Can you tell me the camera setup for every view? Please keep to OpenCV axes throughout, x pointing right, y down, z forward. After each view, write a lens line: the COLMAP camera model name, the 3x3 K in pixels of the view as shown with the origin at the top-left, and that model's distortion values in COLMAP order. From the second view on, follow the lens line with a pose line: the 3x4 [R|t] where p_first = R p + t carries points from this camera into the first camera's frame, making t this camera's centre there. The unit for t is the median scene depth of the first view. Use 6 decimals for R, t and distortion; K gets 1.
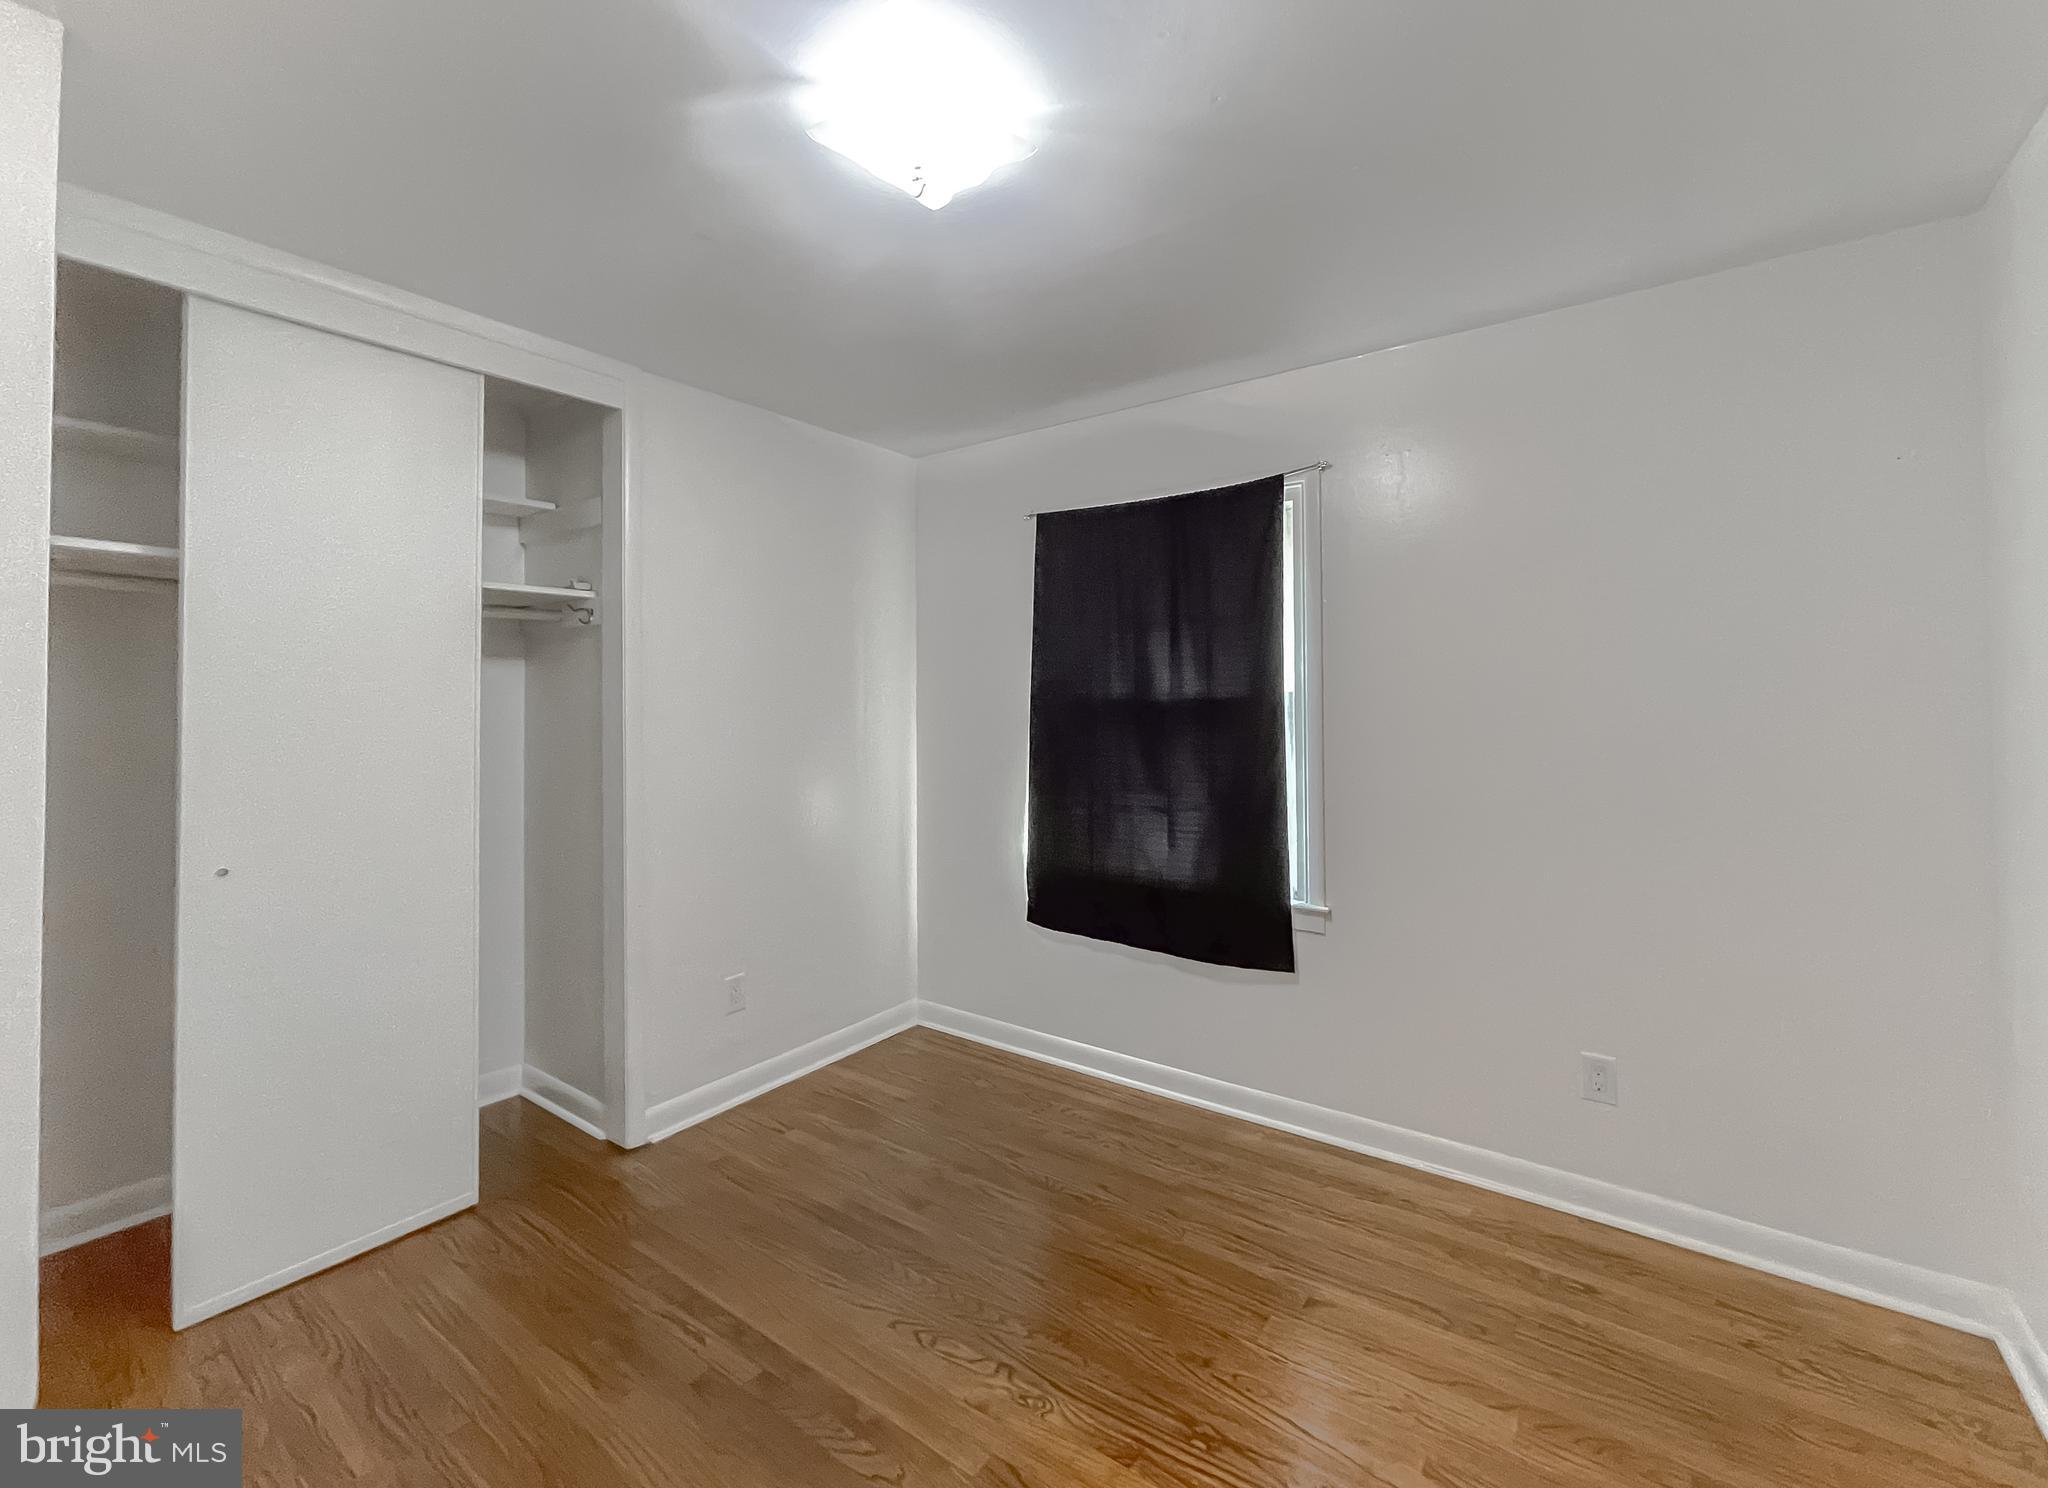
lens RADIAL K [[878.0, 0, 1025.6], [0, 878.0, 681.1], [0, 0, 1]] dist [0.000337, 0.000009]
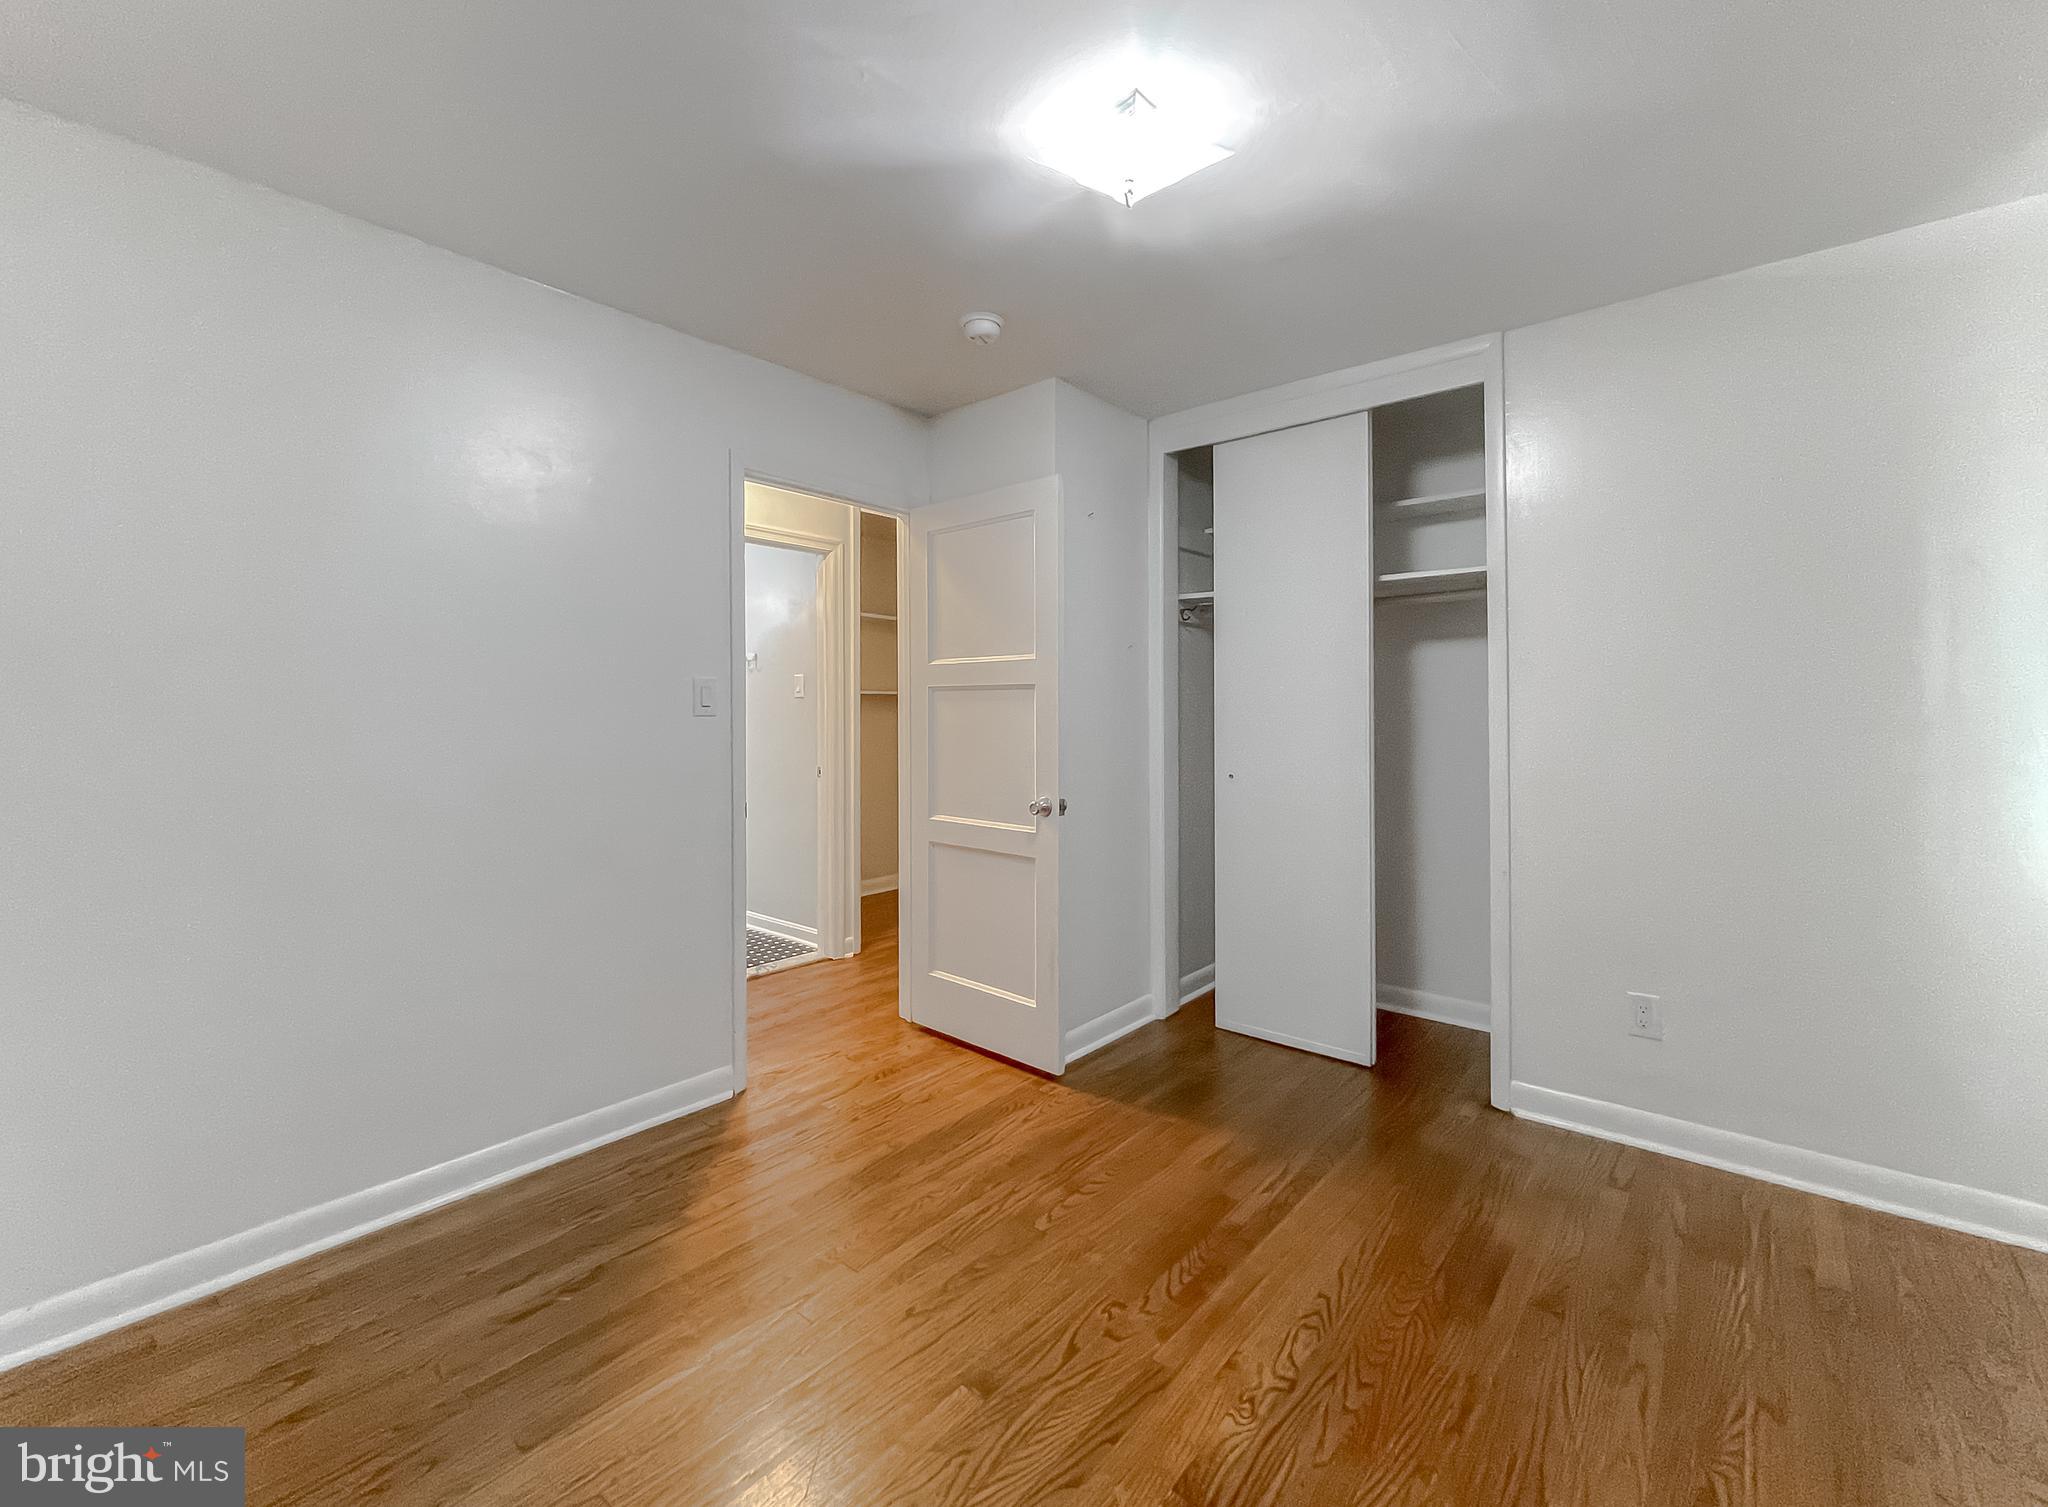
lens RADIAL K [[857.8, 0, 1026.7], [0, 857.8, 710.2], [0, 0, 1]] dist [-0.001694, 0.000072]
pose [[-0.072368, 0.006644, -0.997356, 0.883203], [0.025577, 0.999661, 0.004804, 0.081996], [0.997050, -0.025162, -0.072514, 0.828859]]
